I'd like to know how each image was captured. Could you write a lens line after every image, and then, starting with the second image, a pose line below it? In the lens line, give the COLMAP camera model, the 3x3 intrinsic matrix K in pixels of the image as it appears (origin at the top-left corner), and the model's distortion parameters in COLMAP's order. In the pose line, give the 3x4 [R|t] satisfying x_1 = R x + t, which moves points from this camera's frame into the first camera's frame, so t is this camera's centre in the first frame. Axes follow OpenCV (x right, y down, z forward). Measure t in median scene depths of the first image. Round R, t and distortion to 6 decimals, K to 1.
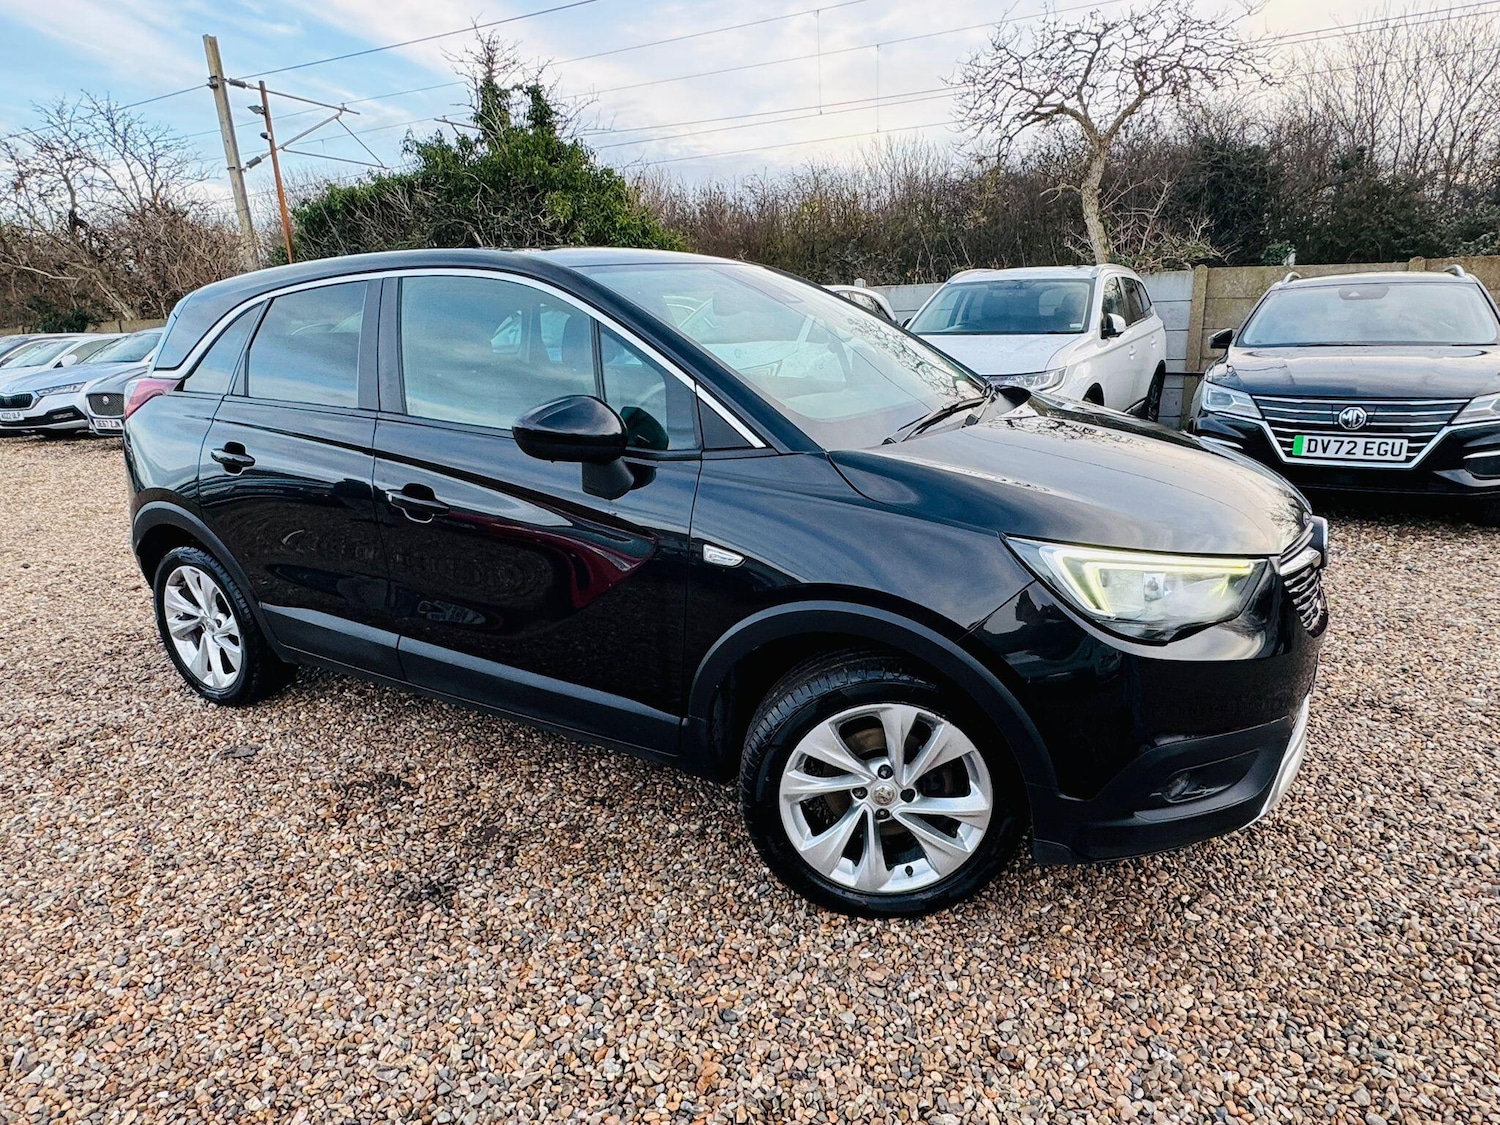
lens RADIAL K [[900.5, 0, 742.9], [0, 900.5, 561.5], [0, 0, 1]] dist [-0.002098, 0.002723]
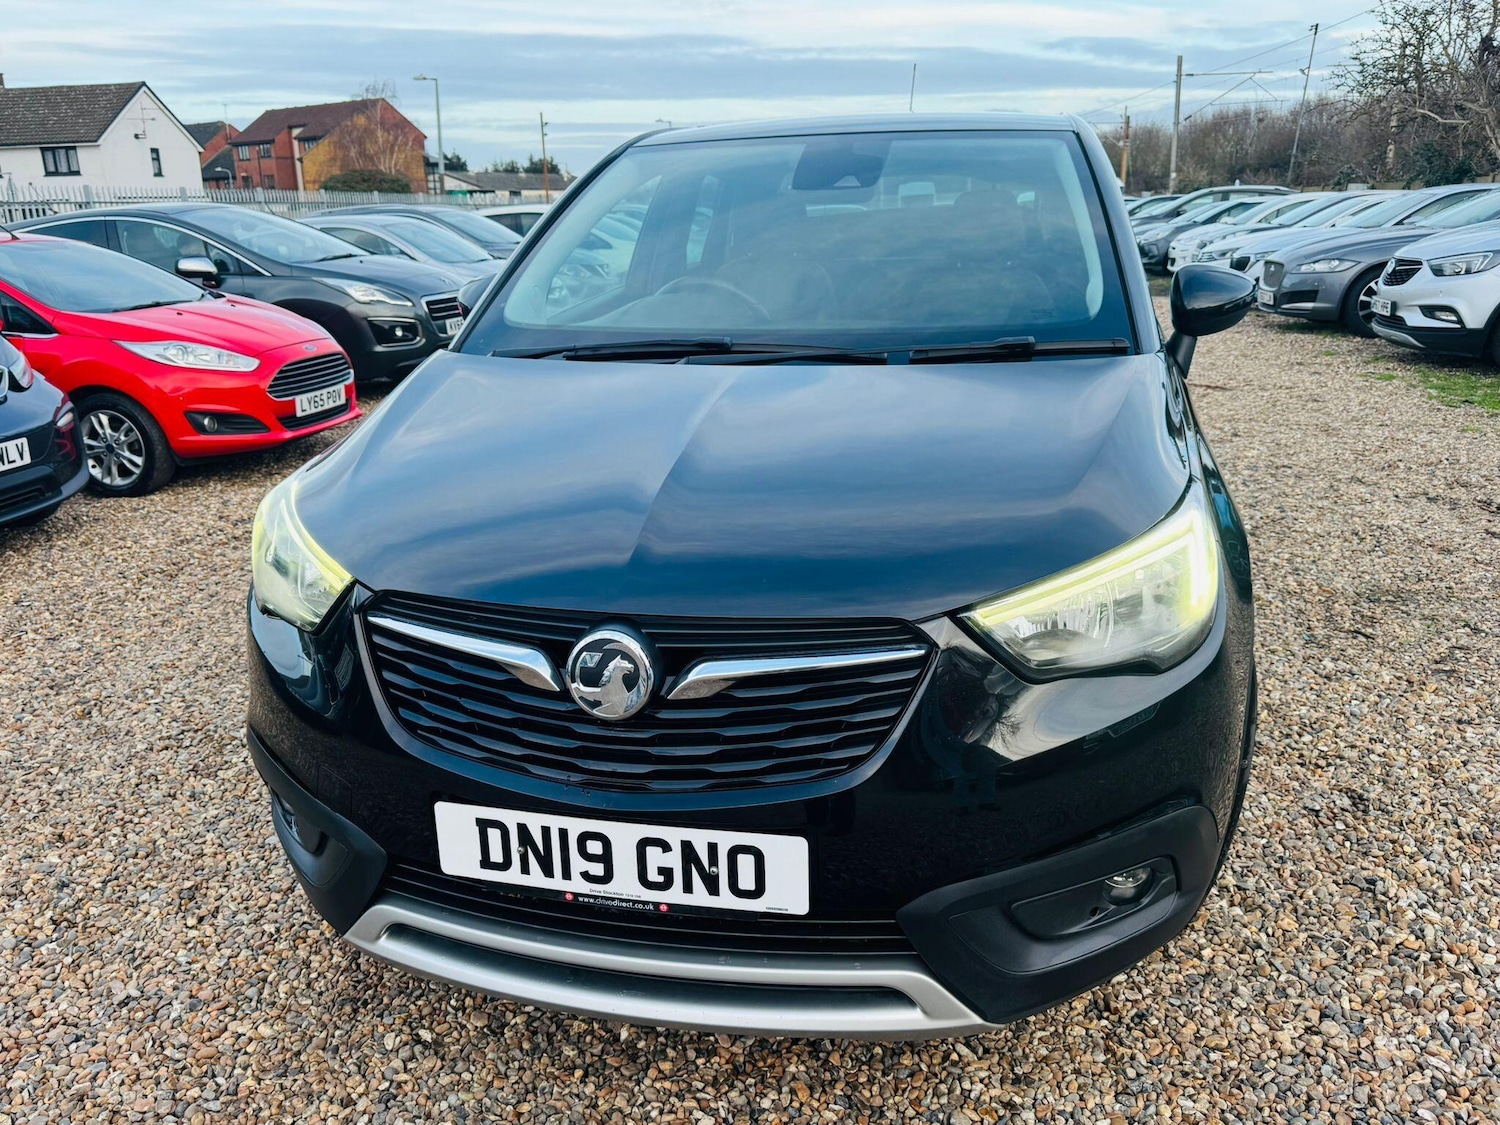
lens RADIAL K [[1167.5, 0, 745.9], [0, 1167.5, 560.1], [0, 0, 1]] dist [0.024987, -0.030797]
pose [[0.292273, 0.308770, -0.905117, 1.048814], [-0.253799, 0.937550, 0.237879, -0.222872], [0.922042, 0.160193, 0.352386, 0.678525]]
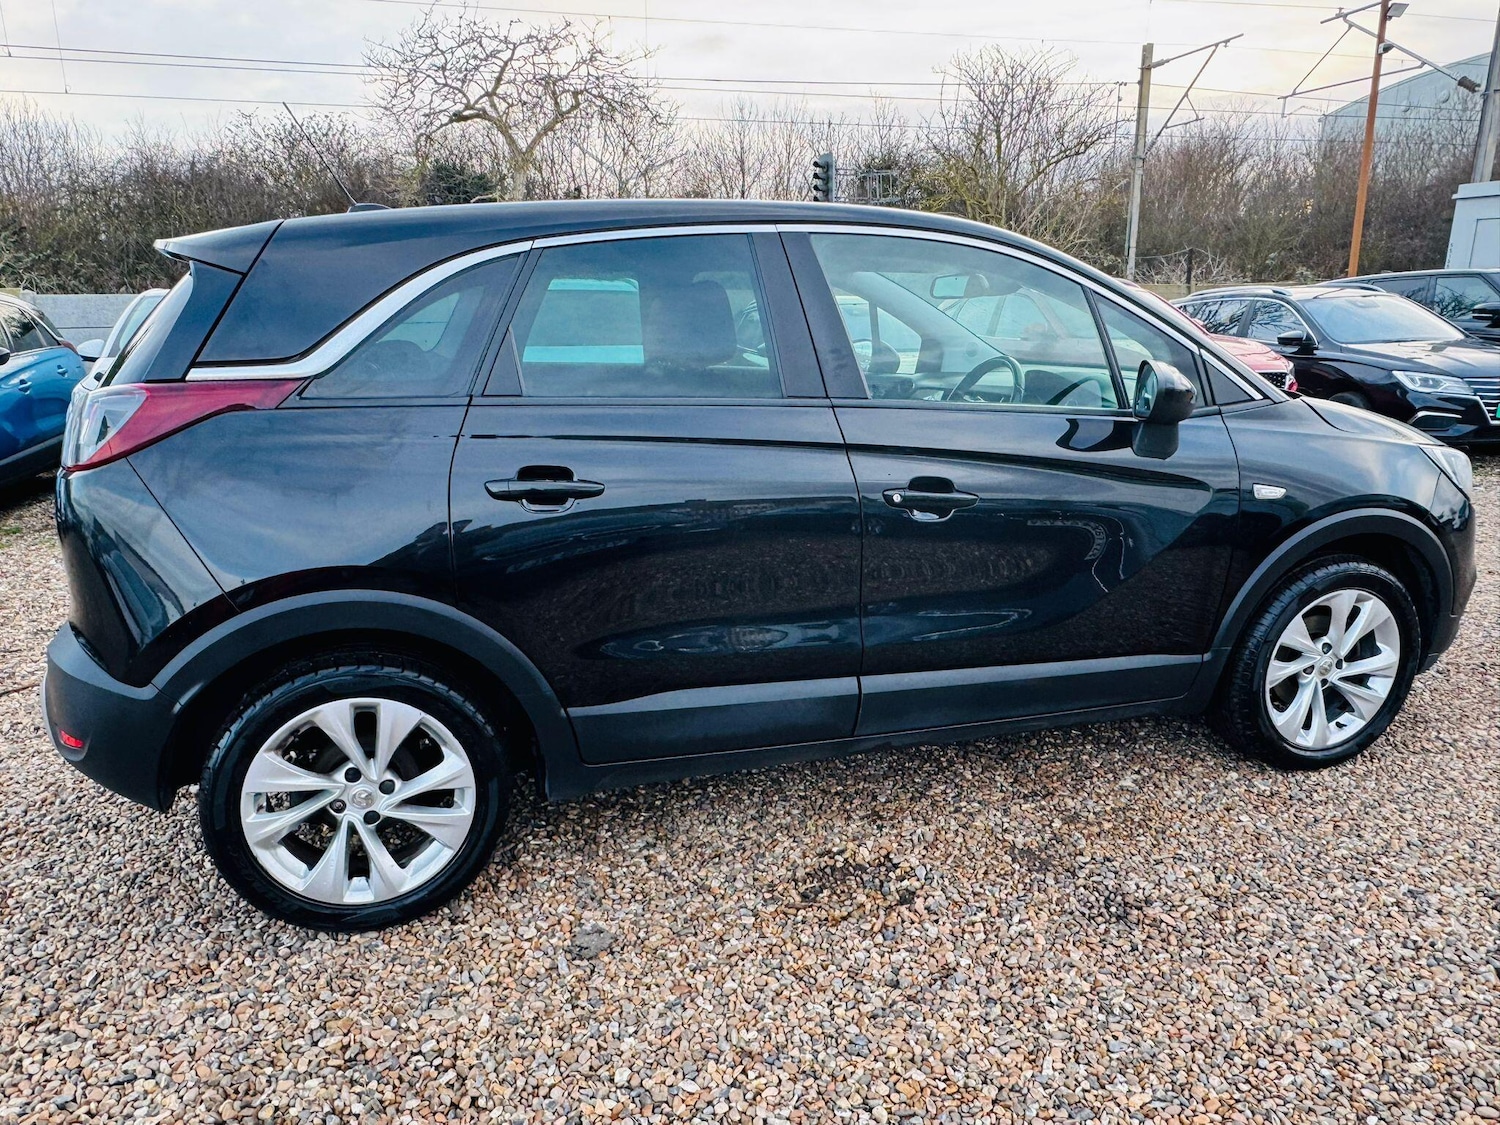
lens RADIAL K [[1032.3, 0, 738.6], [0, 1032.3, 567.2], [0, 0, 1]] dist [-0.004292, 0.004949]
pose [[0.678387, -0.150272, 0.719173, -1.134385], [0.189924, 0.981456, 0.025923, -0.059405], [-0.709732, 0.119003, 0.694347, 0.442916]]
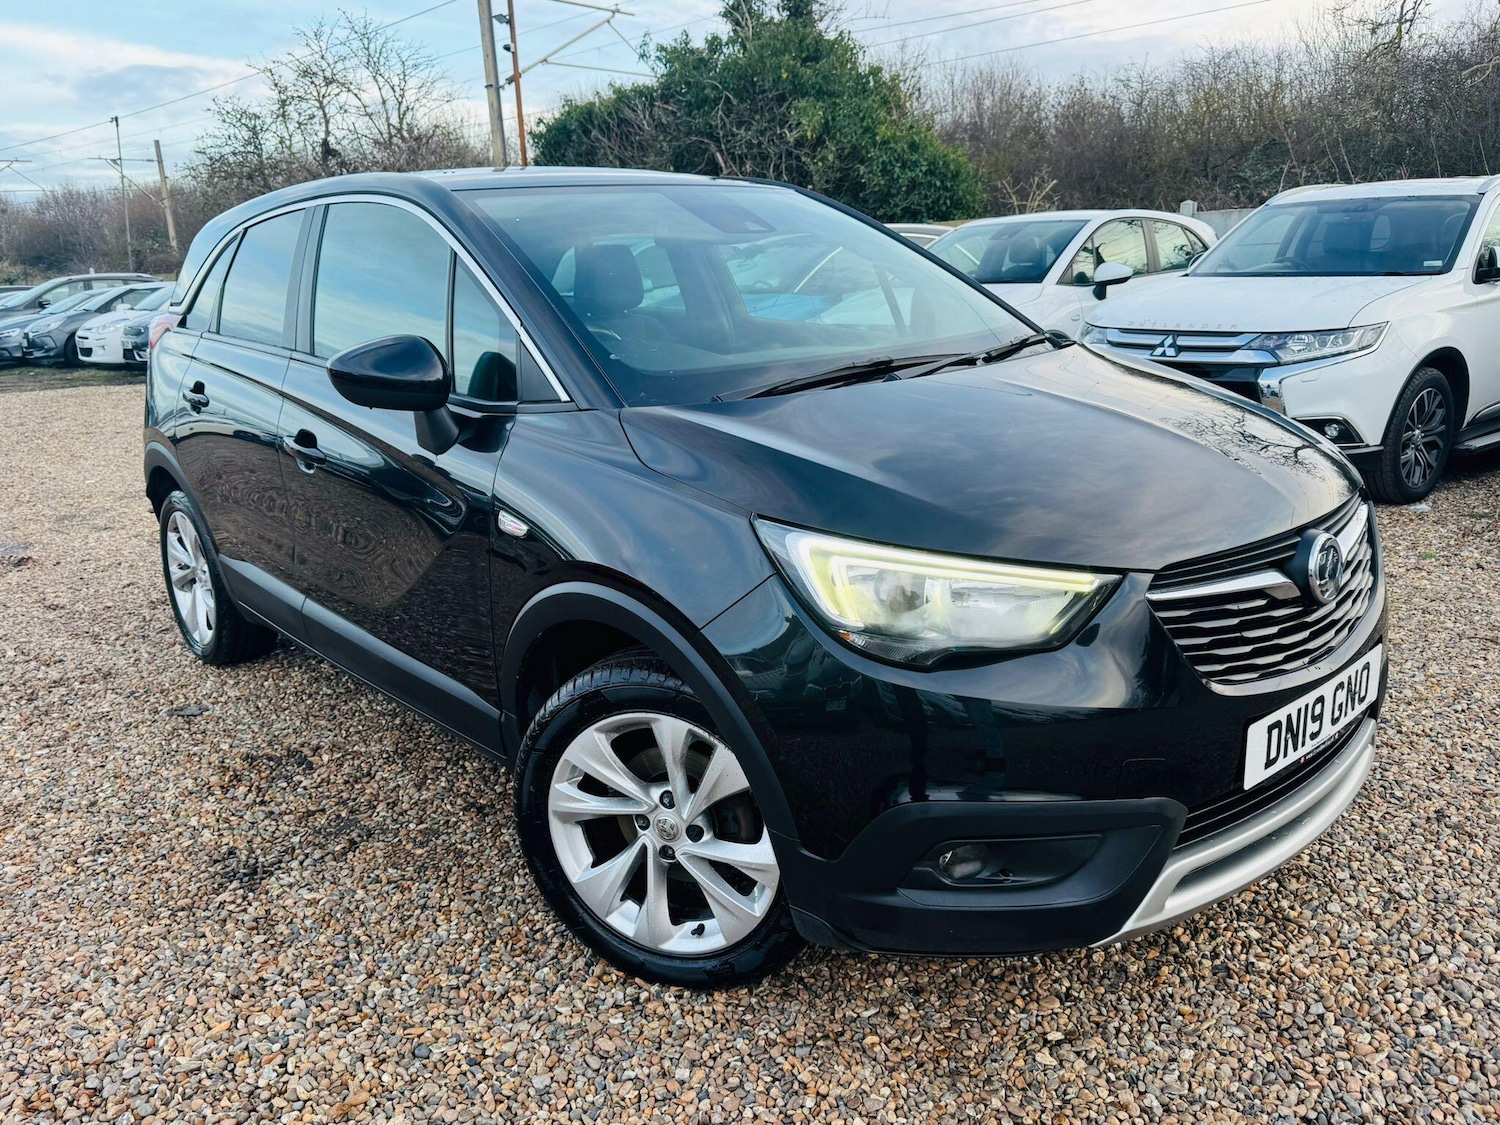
lens RADIAL K [[1156.7, 0, 752.7], [0, 1156.7, 556.3], [0, 0, 1]] dist [0.038486, -0.057653]
pose [[0.951692, 0.076016, -0.297495, 0.408329], [-0.079603, 0.996827, 0.000056, 0.004630], [0.296555, 0.023628, 0.954723, 0.012863]]
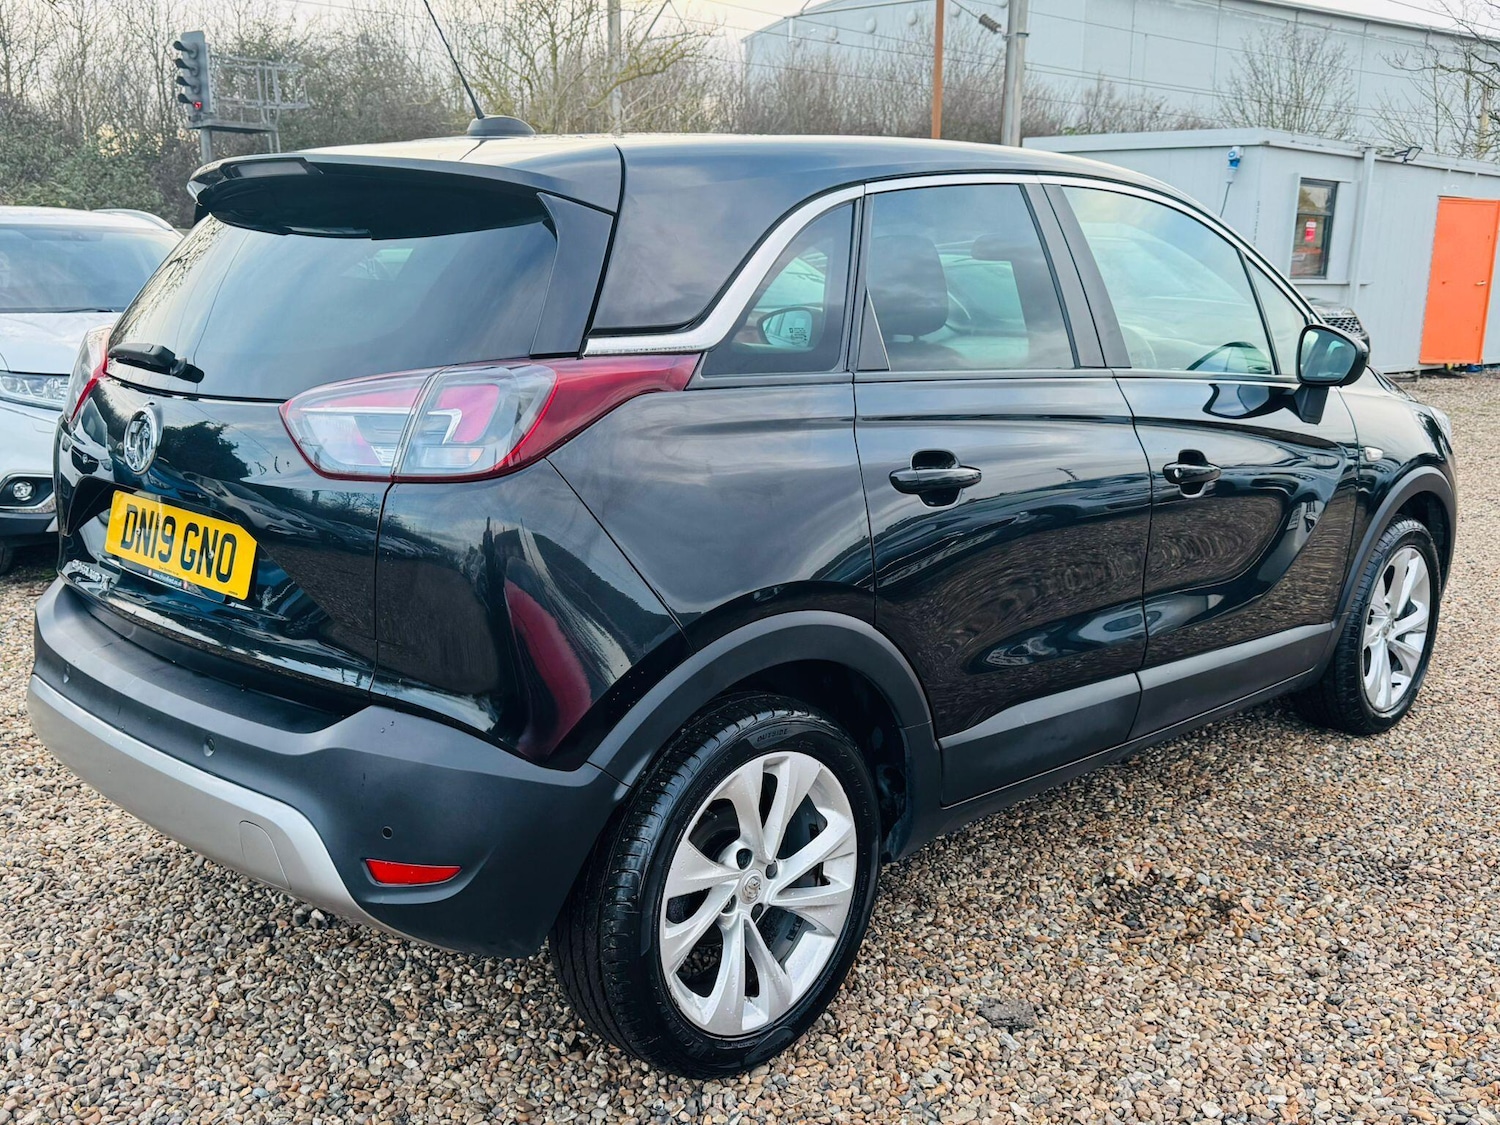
lens RADIAL K [[1470.5, 0, 753.0], [0, 1470.5, 555.0], [0, 0, 1]] dist [0.070161, -0.103421]
pose [[0.243190, -0.149890, 0.958327, -1.633824], [0.252818, 0.963634, 0.086563, -0.196352], [-0.936452, 0.221231, 0.272241, 0.975859]]
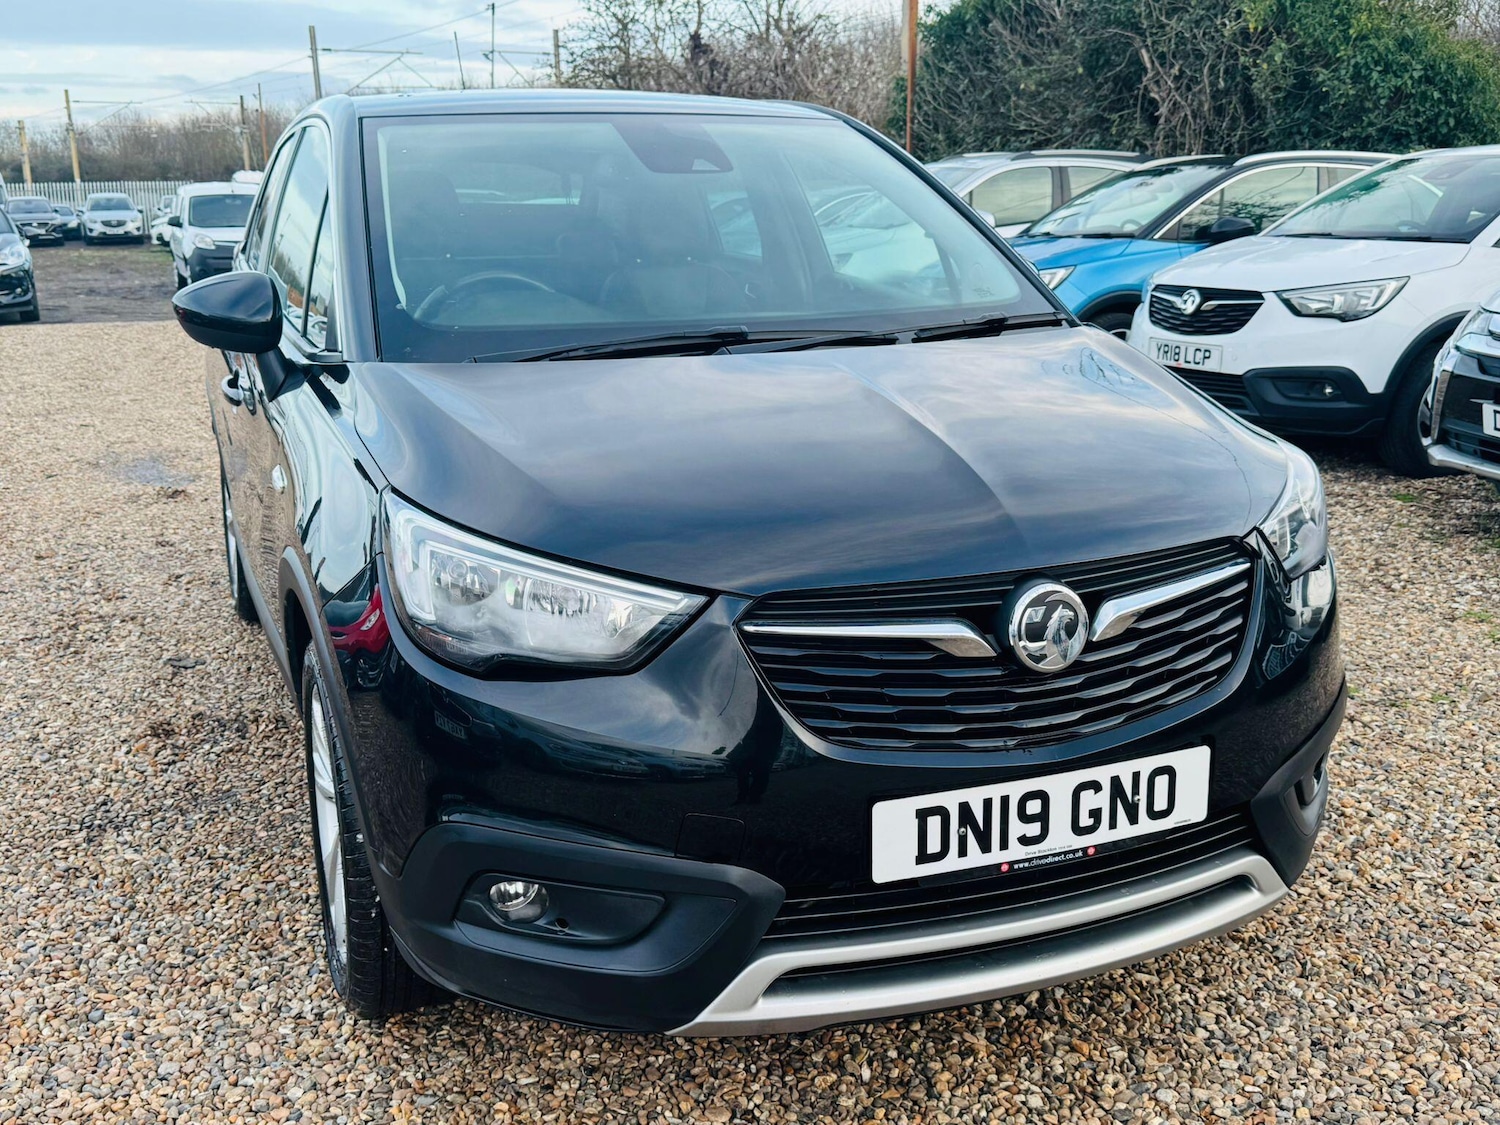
lens RADIAL K [[1508.6, 0, 745.6], [0, 1508.6, 563.2], [0, 0, 1]] dist [0.128538, -0.265572]
pose [[0.790685, 0.174674, -0.586777, 0.852104], [-0.188164, 0.981379, 0.038588, -0.050790], [0.582591, 0.079899, 0.808829, 0.121653]]
